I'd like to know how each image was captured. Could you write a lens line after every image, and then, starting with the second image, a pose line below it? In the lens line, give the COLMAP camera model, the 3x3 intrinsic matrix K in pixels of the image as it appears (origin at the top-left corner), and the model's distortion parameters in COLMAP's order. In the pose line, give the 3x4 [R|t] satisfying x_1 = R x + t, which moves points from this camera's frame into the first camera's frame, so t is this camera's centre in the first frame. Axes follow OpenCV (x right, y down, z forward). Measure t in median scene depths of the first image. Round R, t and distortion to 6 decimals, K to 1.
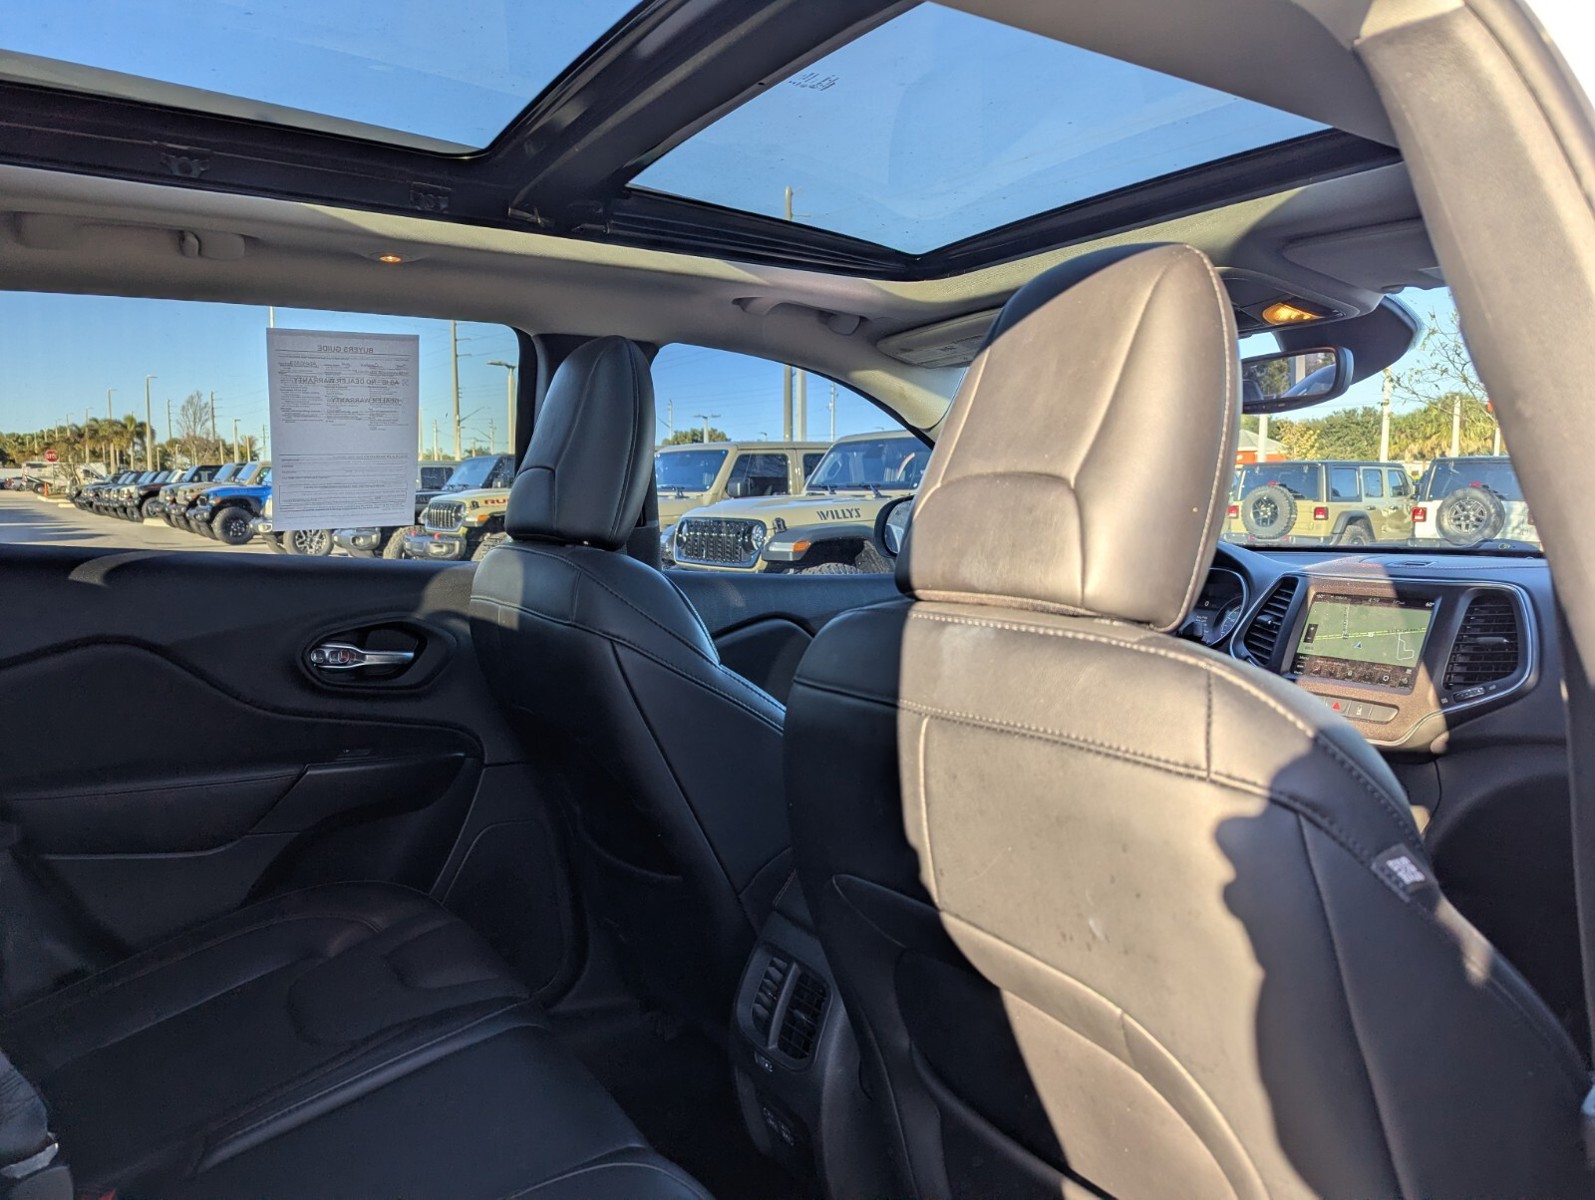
lens RADIAL K [[1120.3, 0, 795.8], [0, 1120.3, 604.7], [0, 0, 1]] dist [0.050272, -0.041570]
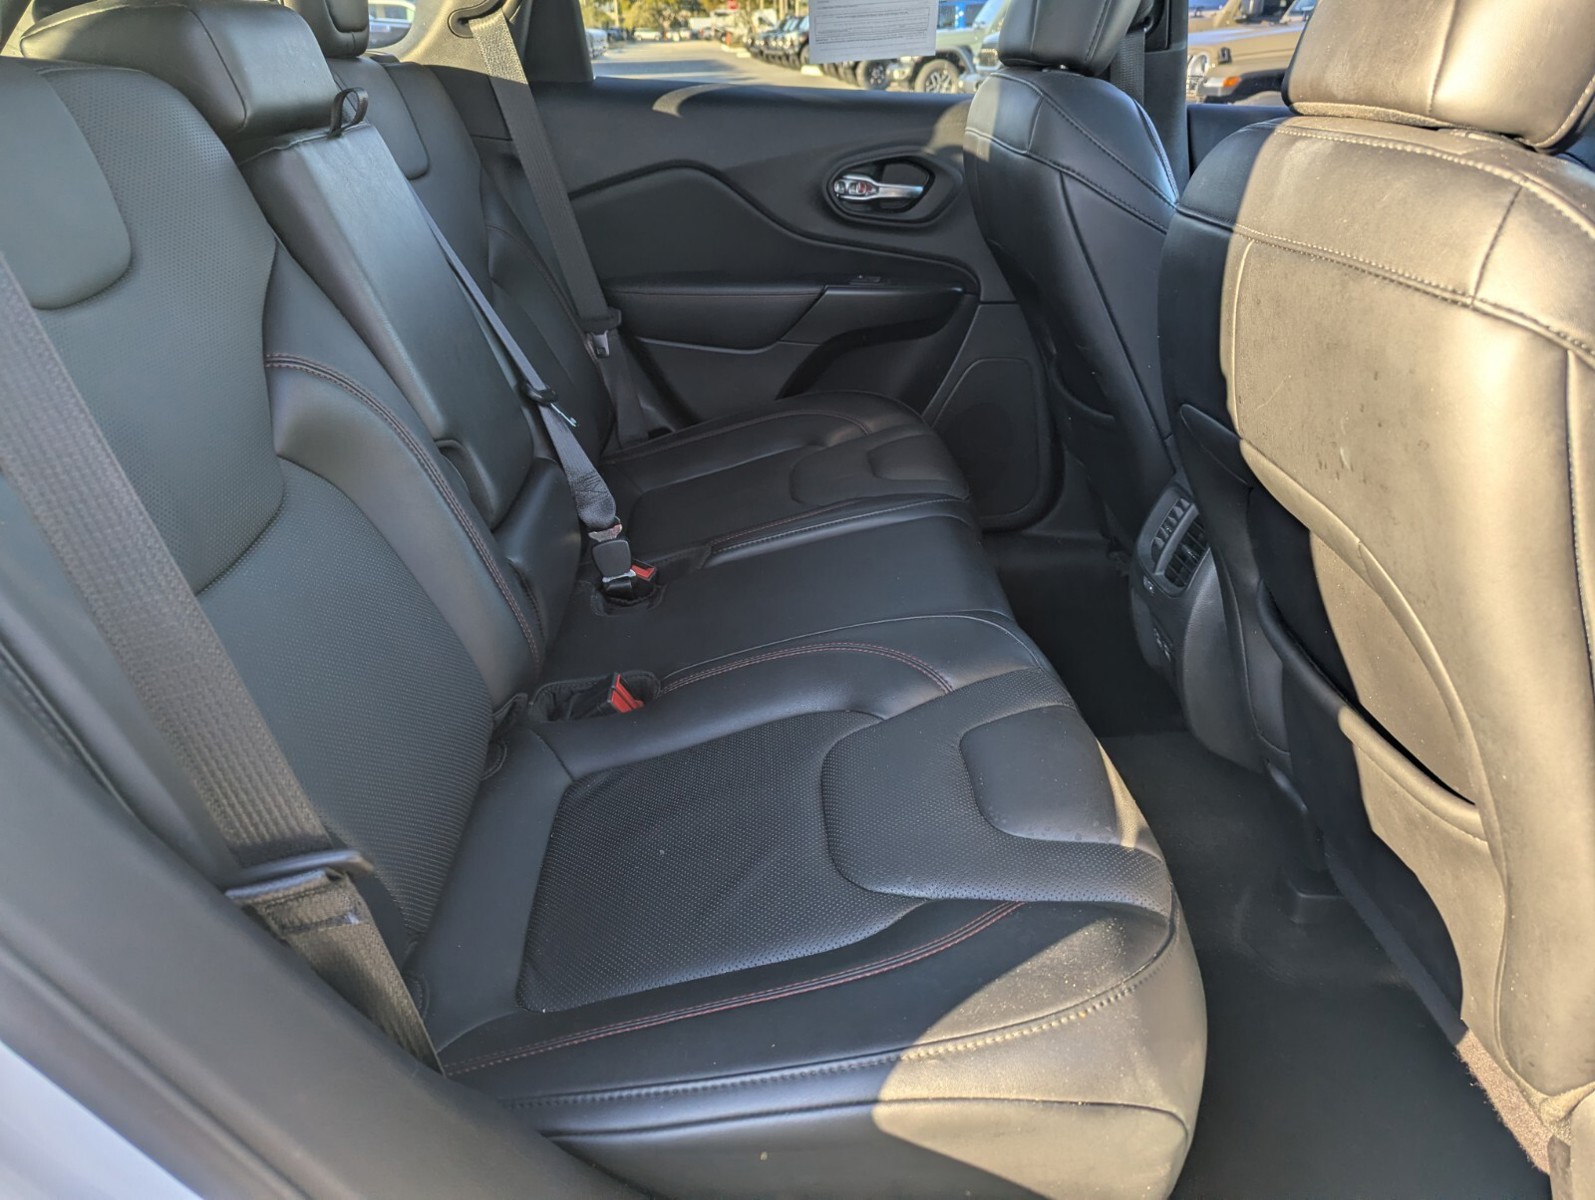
lens RADIAL K [[1120.3, 0, 791.7], [0, 1120.3, 578.5], [0, 0, 1]] dist [0.050272, -0.041570]
pose [[0.861705, 0.196431, -0.467845, 0.153902], [-0.022321, 0.935809, 0.351799, 0.019776], [0.506918, -0.292704, 0.810777, -0.048770]]
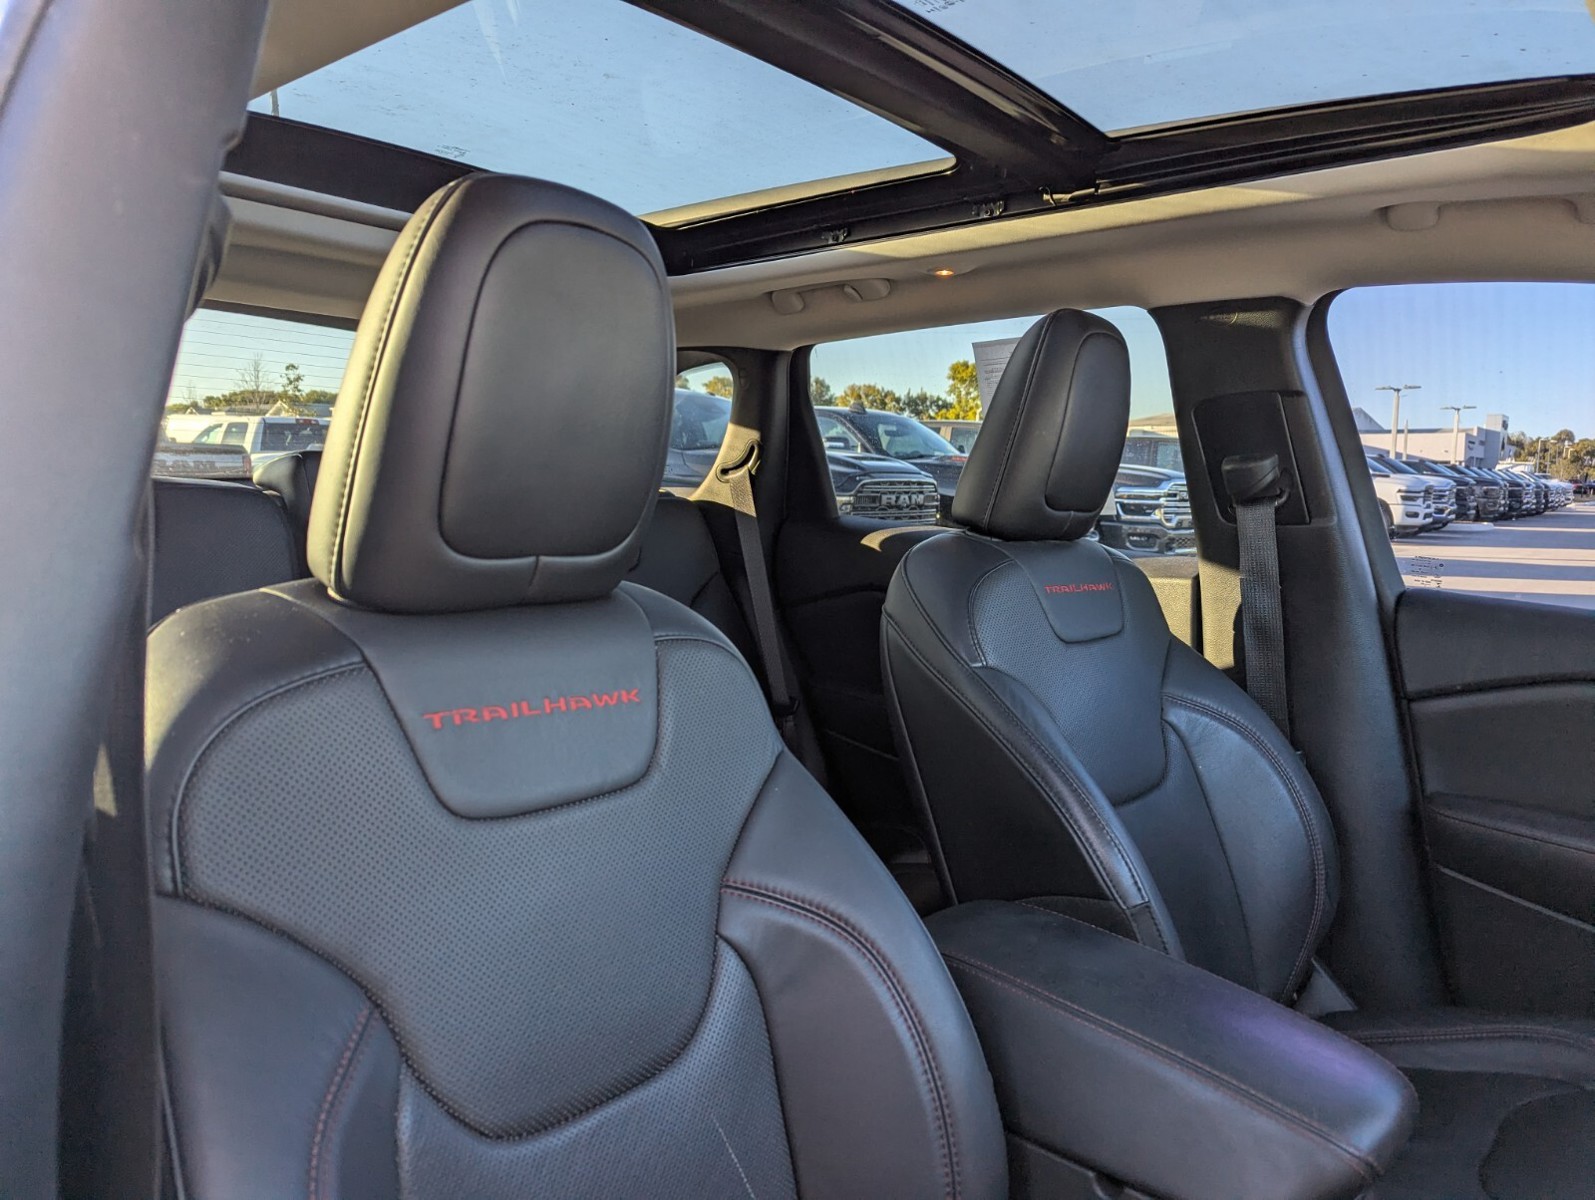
lens RADIAL K [[1120.3, 0, 803.3], [0, 1120.3, 603.5], [0, 0, 1]] dist [0.050272, -0.041570]
pose [[0.288196, 0.103932, -0.951915, 0.692120], [-0.109945, 0.991110, 0.074925, -0.046281], [0.951239, 0.083065, 0.297060, 0.548299]]
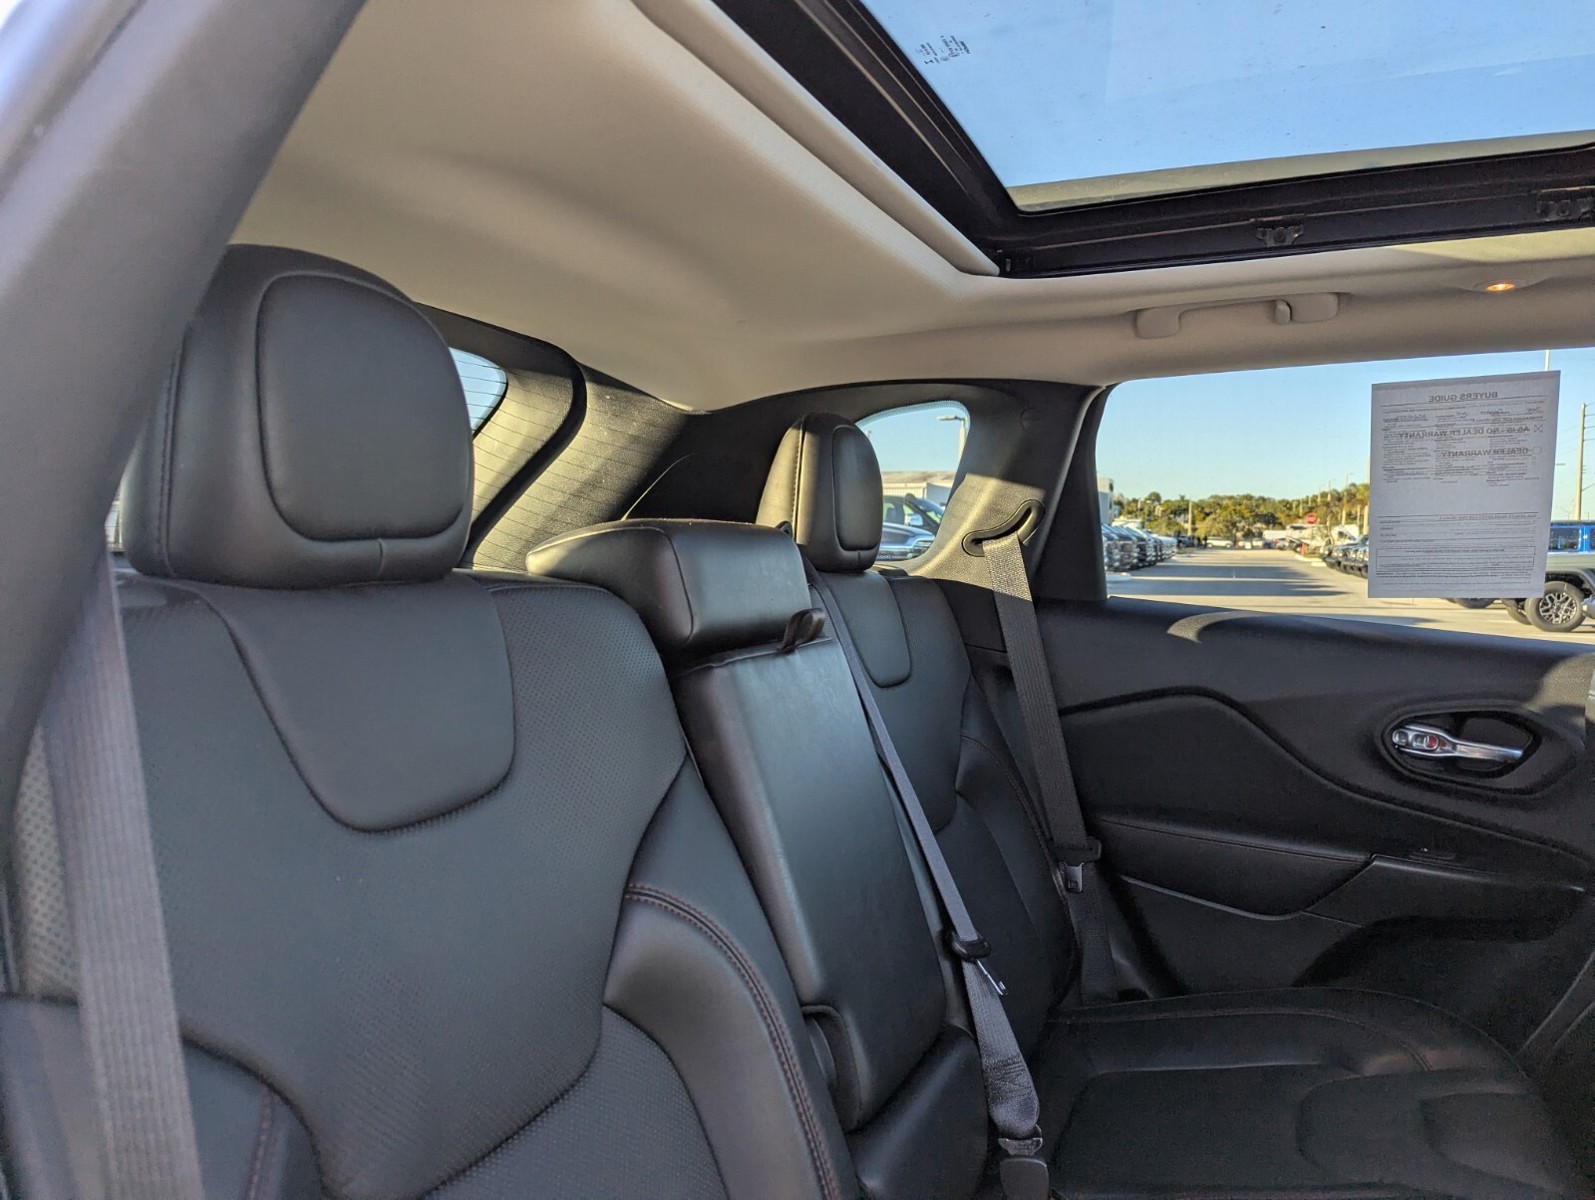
lens RADIAL K [[1120.3, 0, 792.4], [0, 1120.3, 593.7], [0, 0, 1]] dist [0.050272, -0.041570]
pose [[0.534616, 0.044878, -0.843903, 0.088948], [-0.097969, 0.995147, -0.009143, -0.014892], [0.839397, 0.087565, 0.536419, 0.108698]]
